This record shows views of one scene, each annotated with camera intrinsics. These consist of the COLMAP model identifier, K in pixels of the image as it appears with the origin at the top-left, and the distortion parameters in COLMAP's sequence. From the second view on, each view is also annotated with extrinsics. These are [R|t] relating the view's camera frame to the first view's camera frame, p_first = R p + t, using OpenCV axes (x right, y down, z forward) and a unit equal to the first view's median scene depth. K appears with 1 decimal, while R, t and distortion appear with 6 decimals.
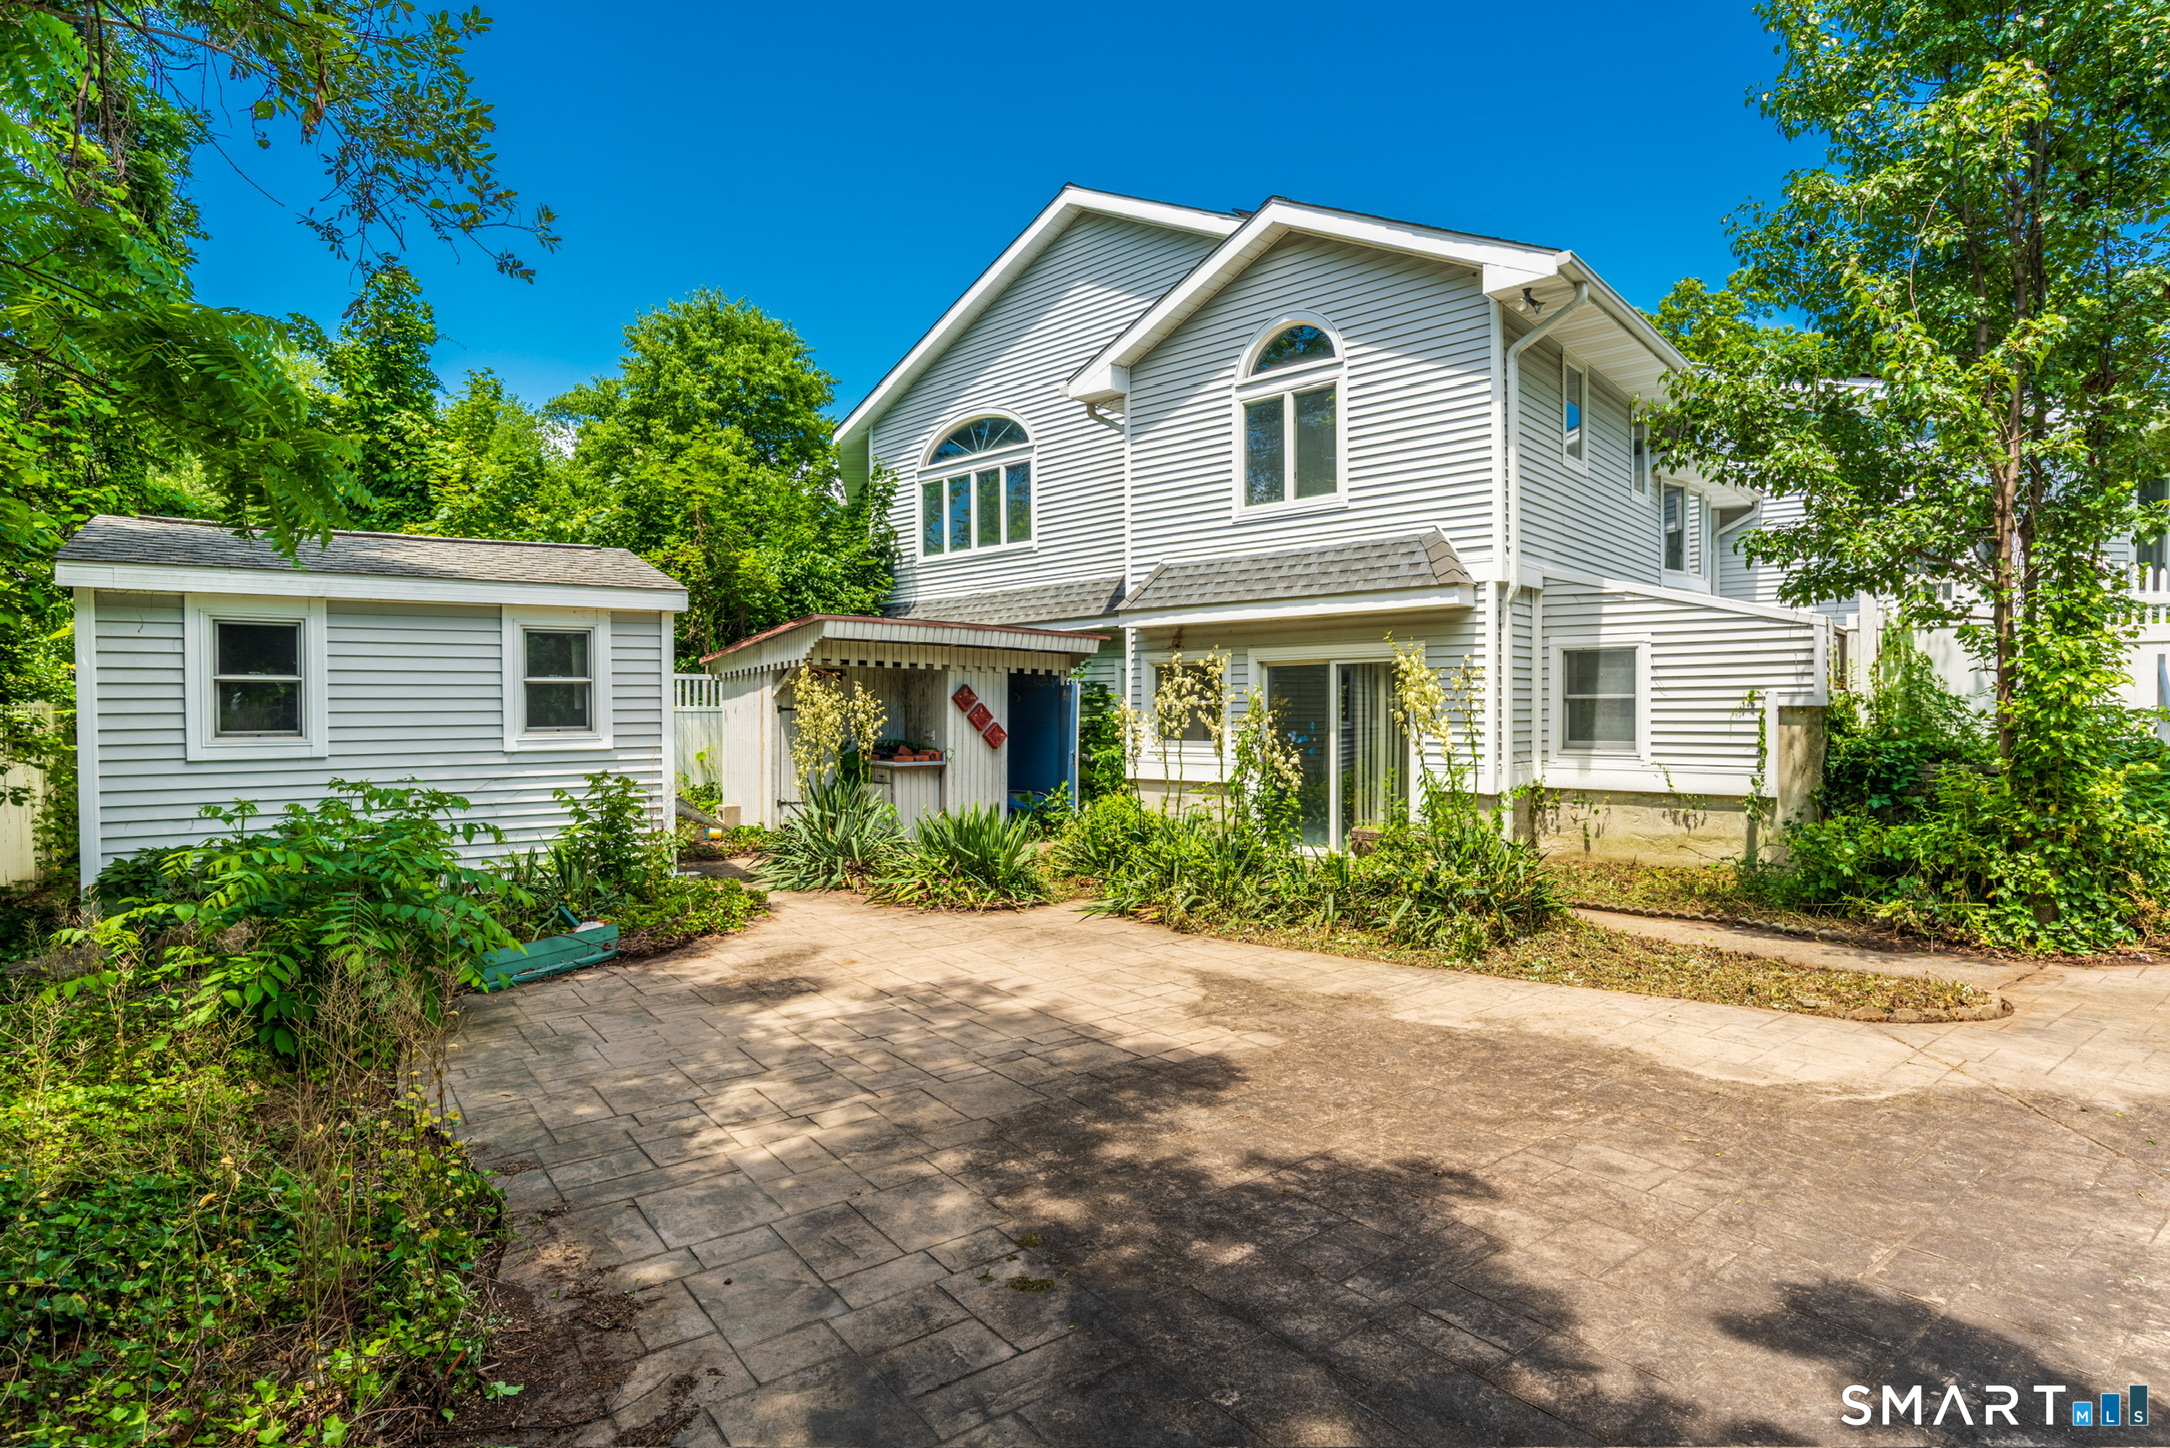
lens RADIAL K [[1091.4, 0, 1085.0], [0, 1091.4, 724.0], [0, 0, 1]] dist [-0.033676, 0.000011]
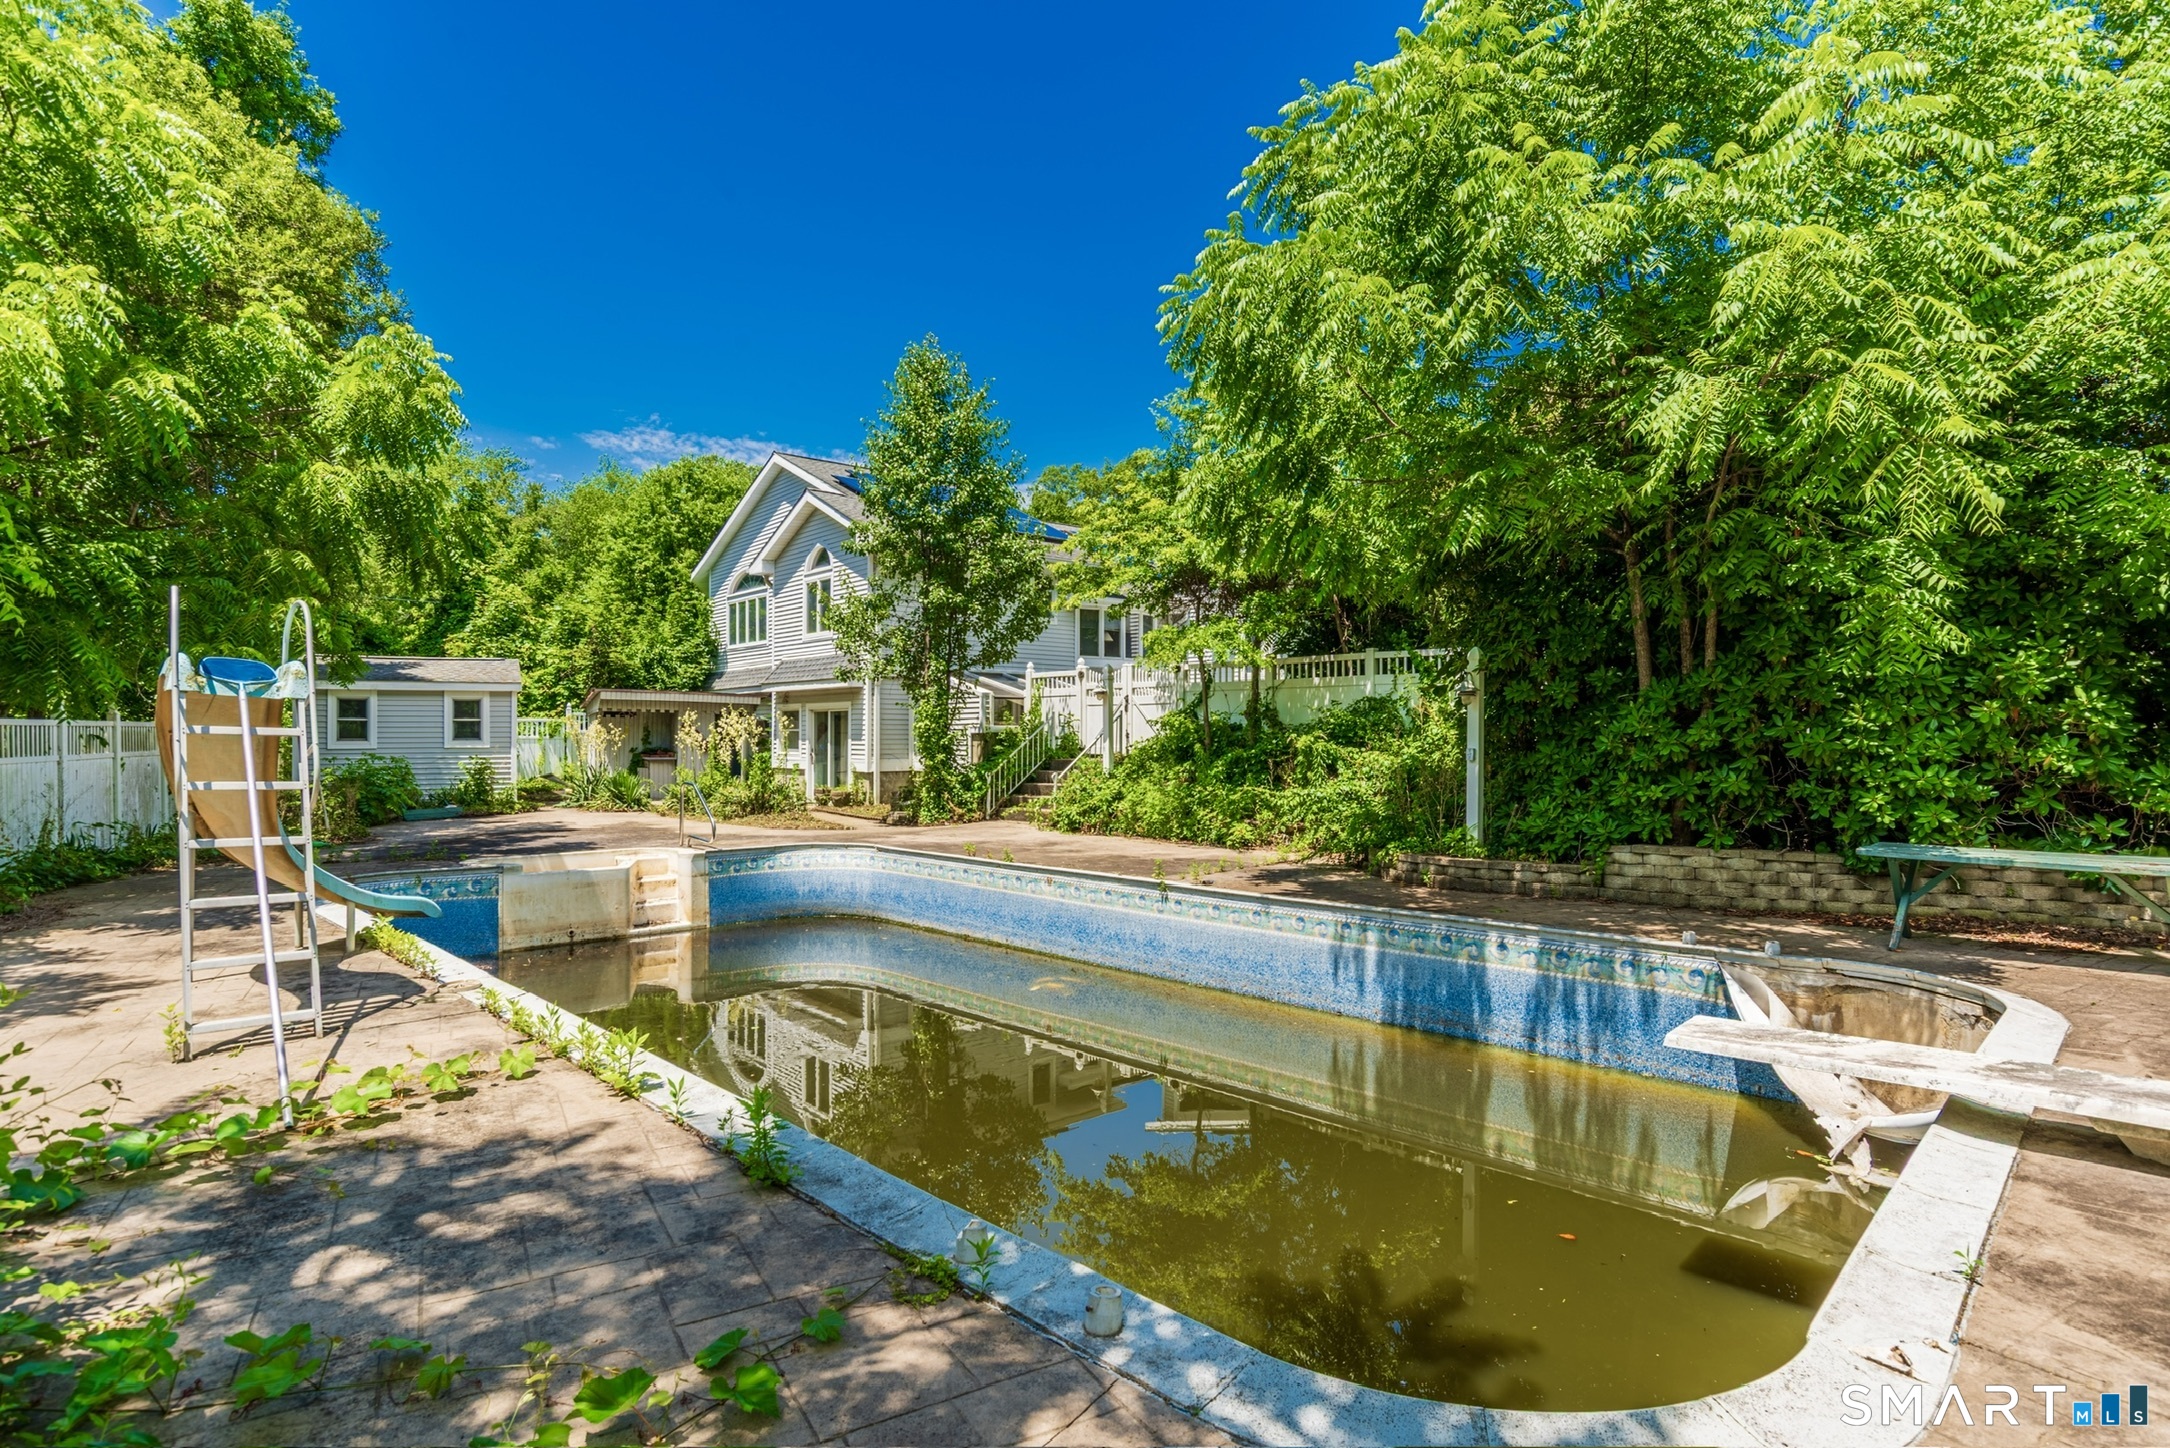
lens RADIAL K [[1091.4, 0, 1085.0], [0, 1091.4, 724.0], [0, 0, 1]] dist [-0.033676, 0.000011]
pose [[0.989979, 0.004408, -0.141148, 0.969310], [-0.007203, 0.999788, -0.019298, 0.005190], [0.141033, 0.020122, 0.989800, -0.956785]]
